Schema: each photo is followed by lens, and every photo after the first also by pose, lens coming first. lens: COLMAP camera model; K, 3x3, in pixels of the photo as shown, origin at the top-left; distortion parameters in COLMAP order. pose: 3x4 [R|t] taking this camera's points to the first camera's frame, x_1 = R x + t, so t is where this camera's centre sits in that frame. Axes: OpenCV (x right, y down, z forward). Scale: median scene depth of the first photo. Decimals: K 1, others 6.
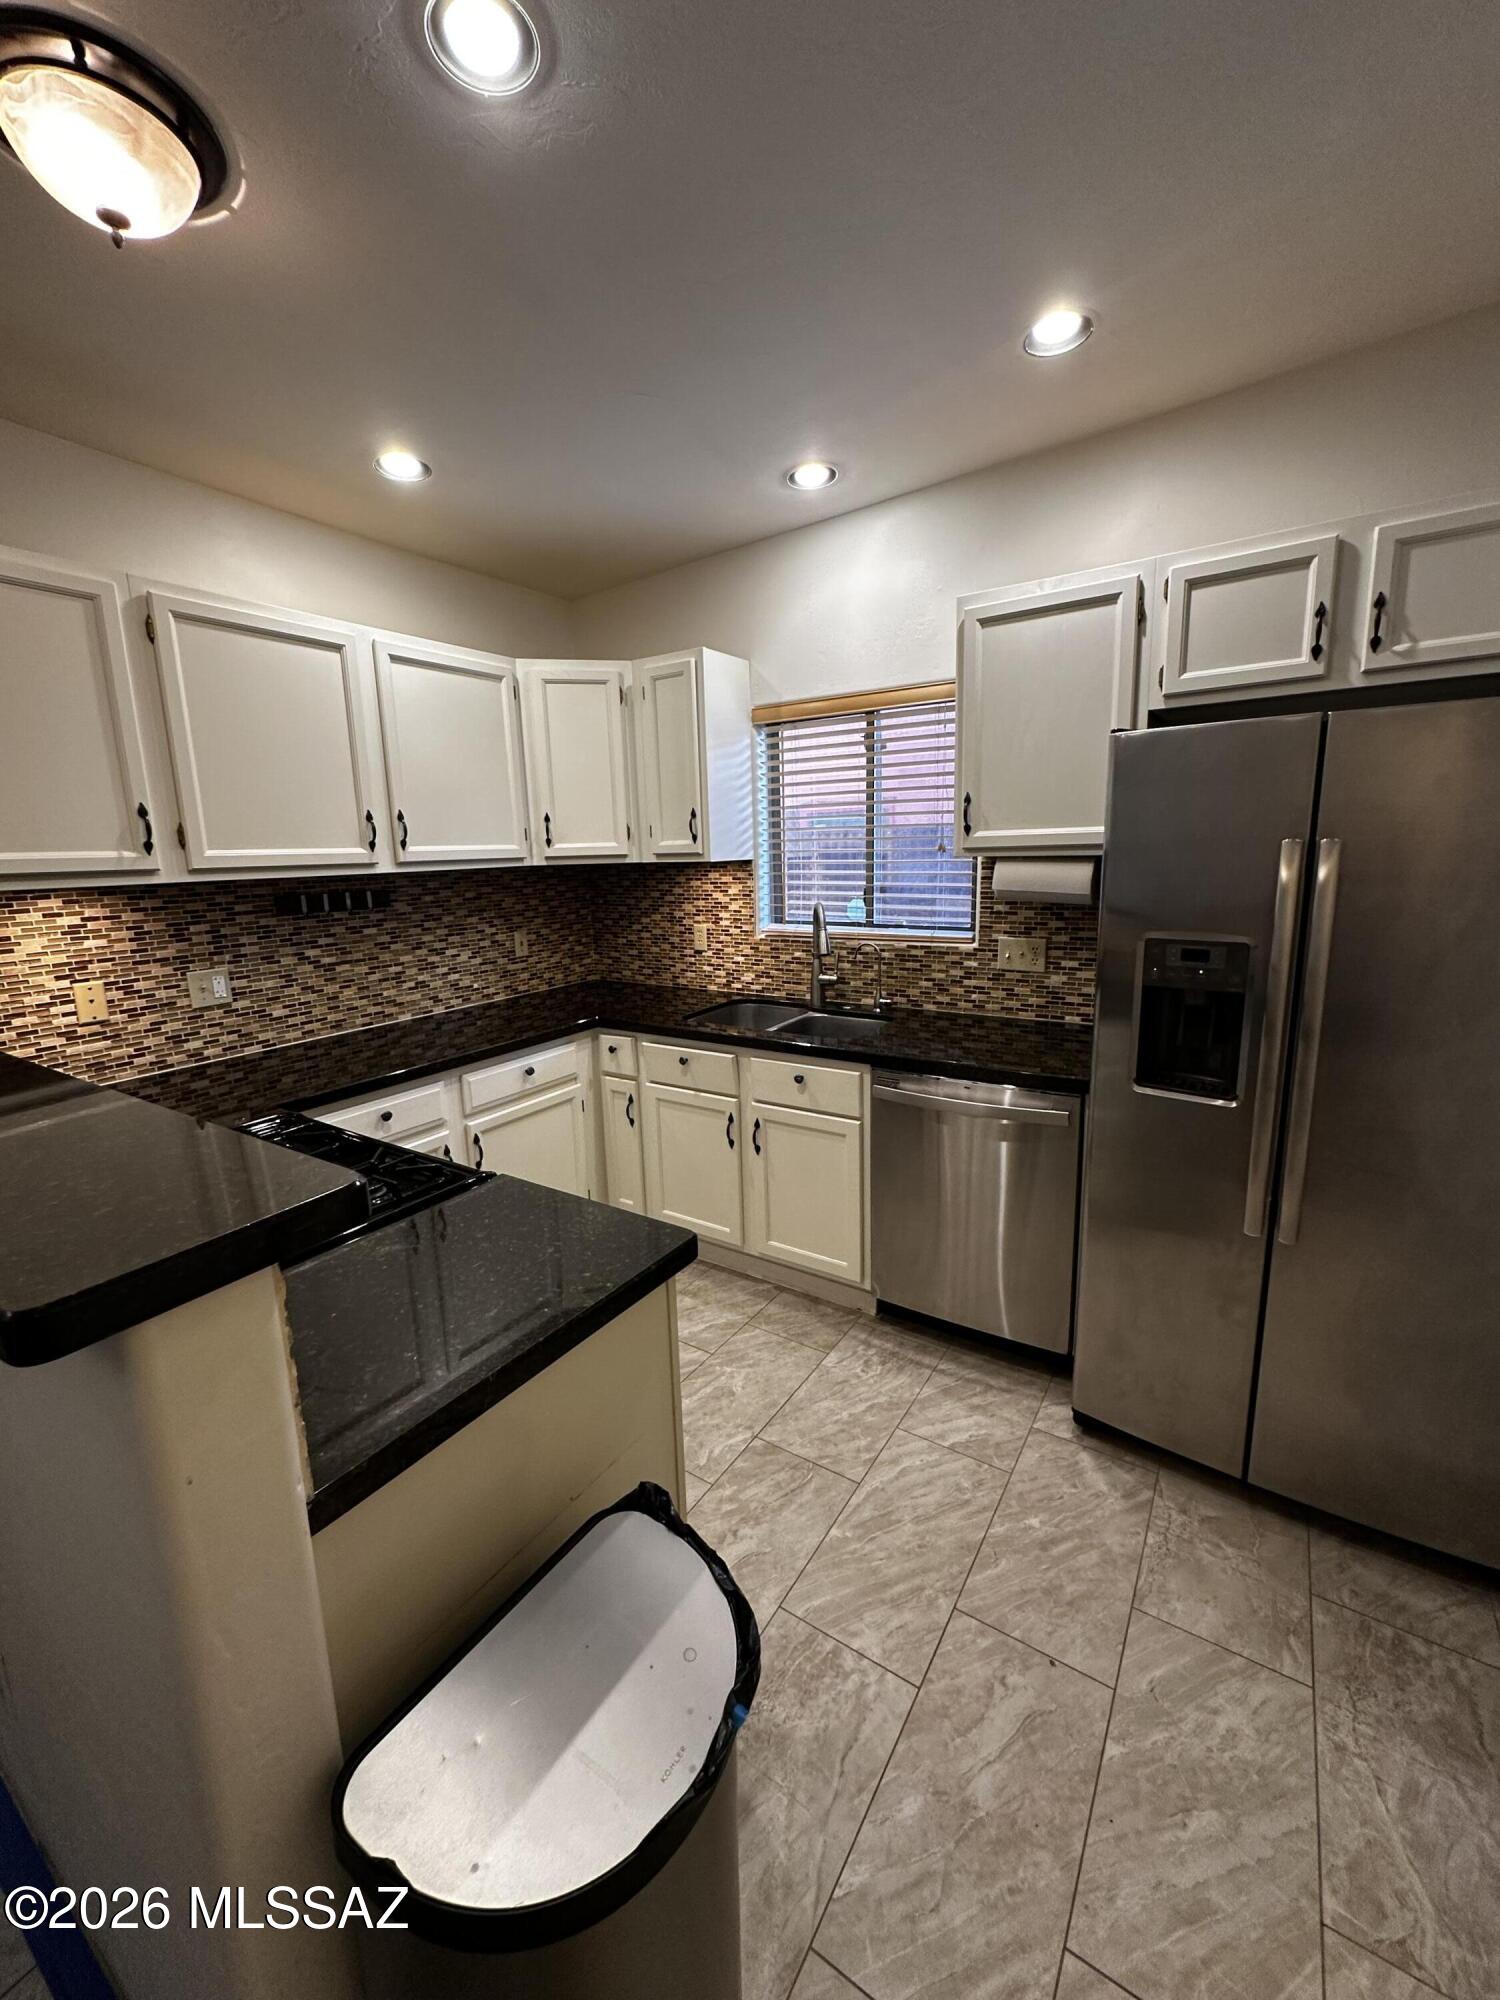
lens RADIAL K [[809.0, 0, 767.3], [0, 809.0, 998.4], [0, 0, 1]] dist [-0.002551, 0.000630]
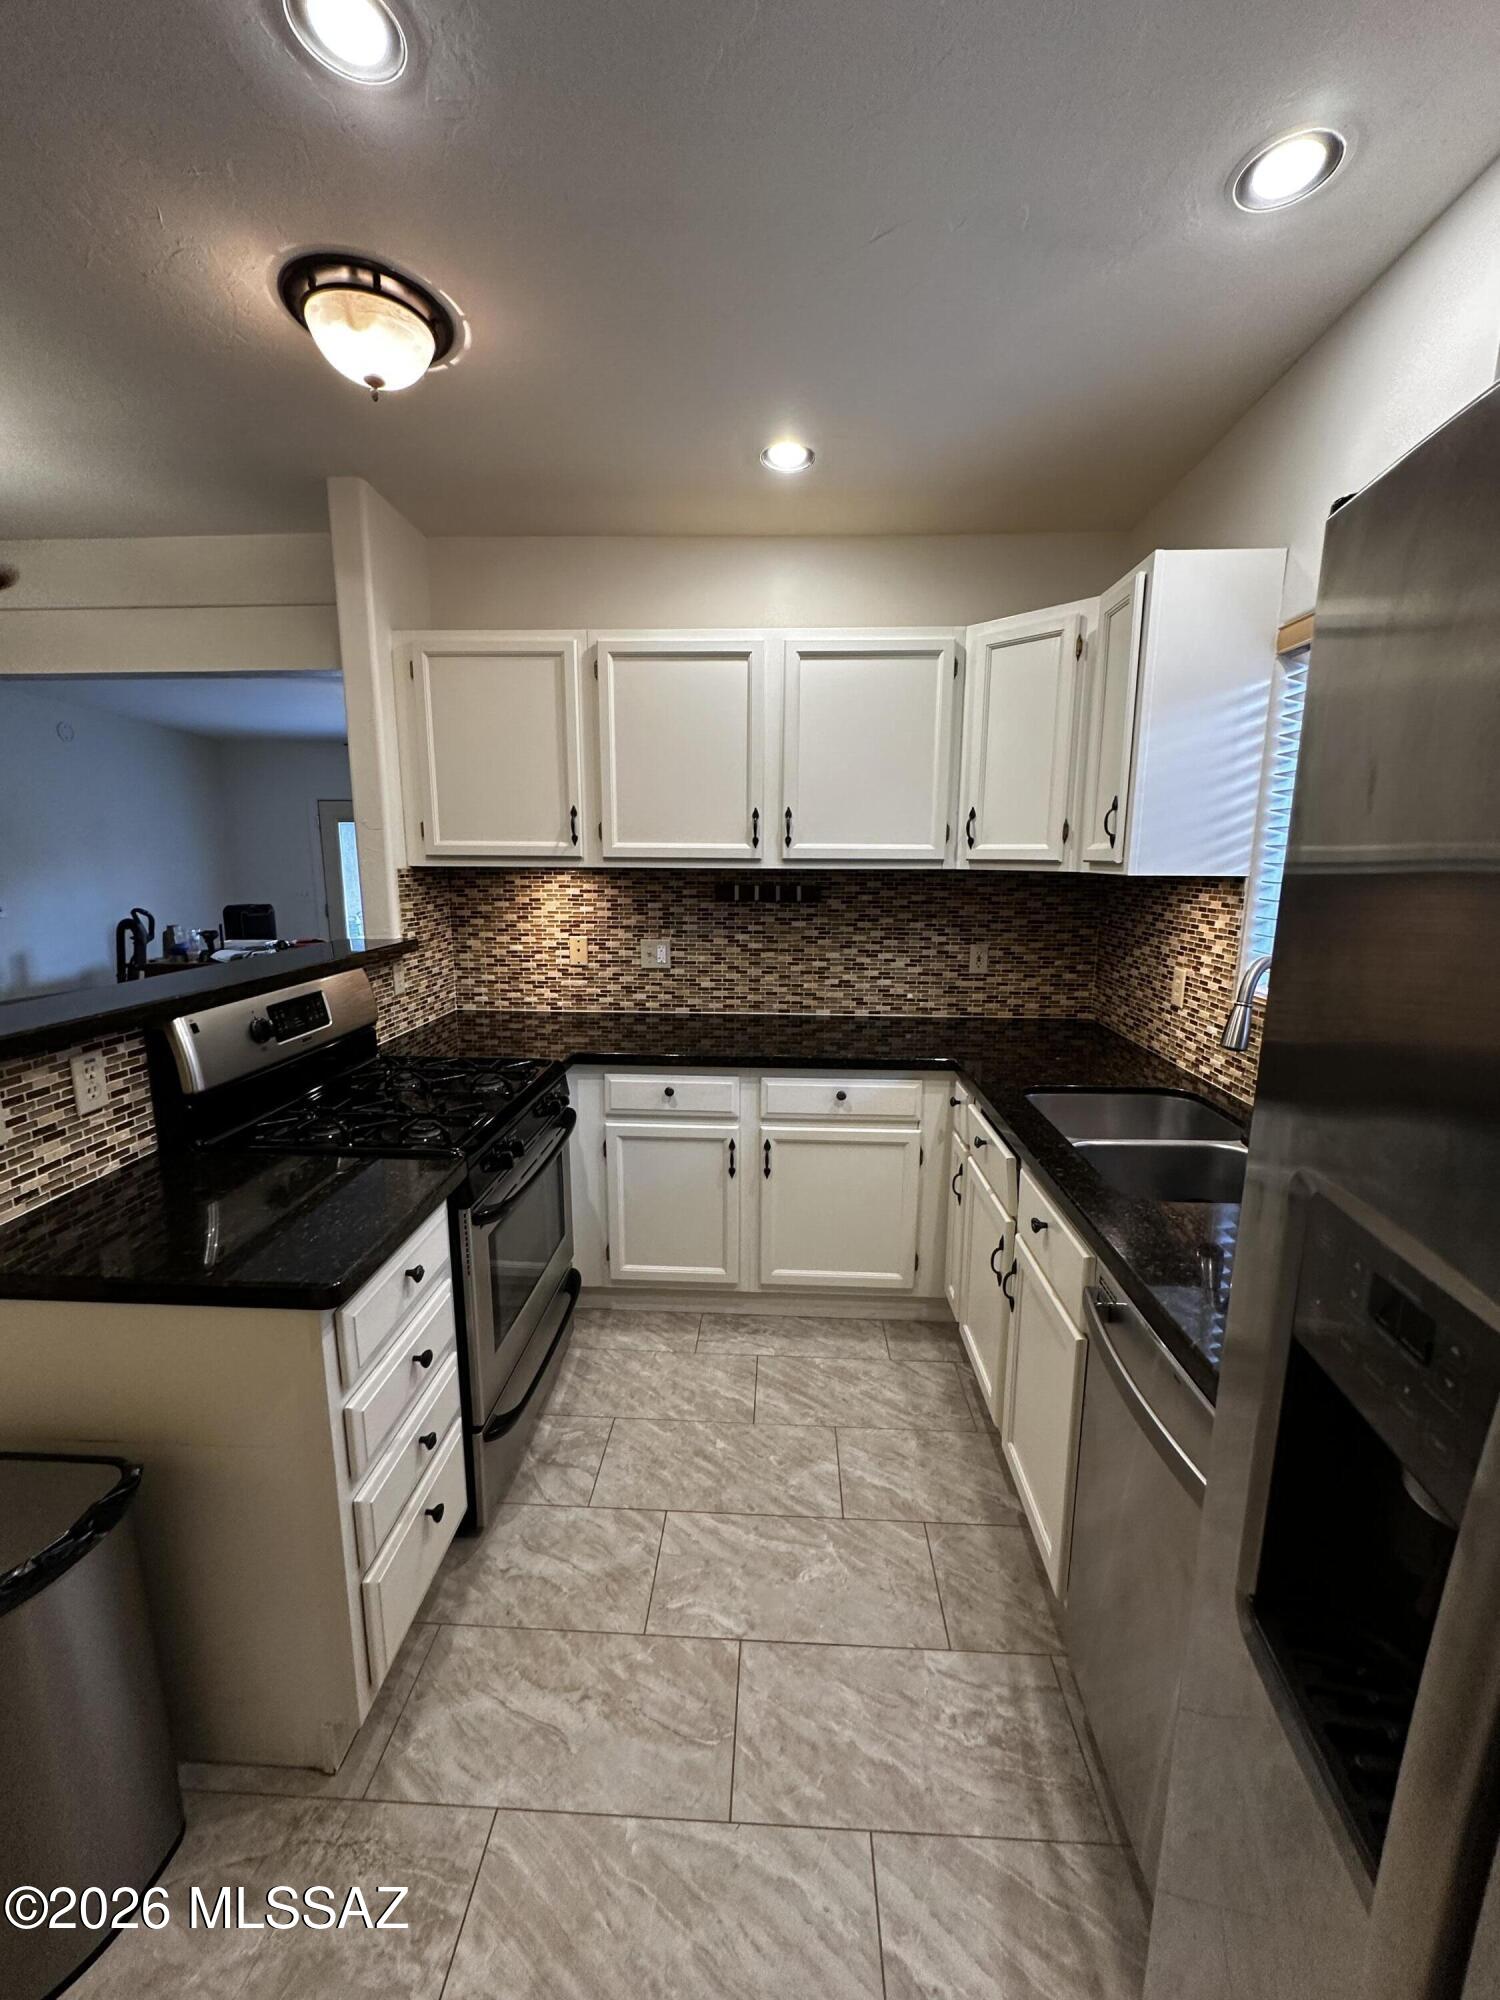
lens RADIAL K [[809.0, 0, 733.4], [0, 809.0, 997.1], [0, 0, 1]] dist [-0.002551, 0.000630]
pose [[0.492489, 0.180986, -0.851292, 0.406452], [-0.180979, 0.978054, 0.103236, -0.091168], [0.851294, 0.103223, 0.514435, 0.438079]]
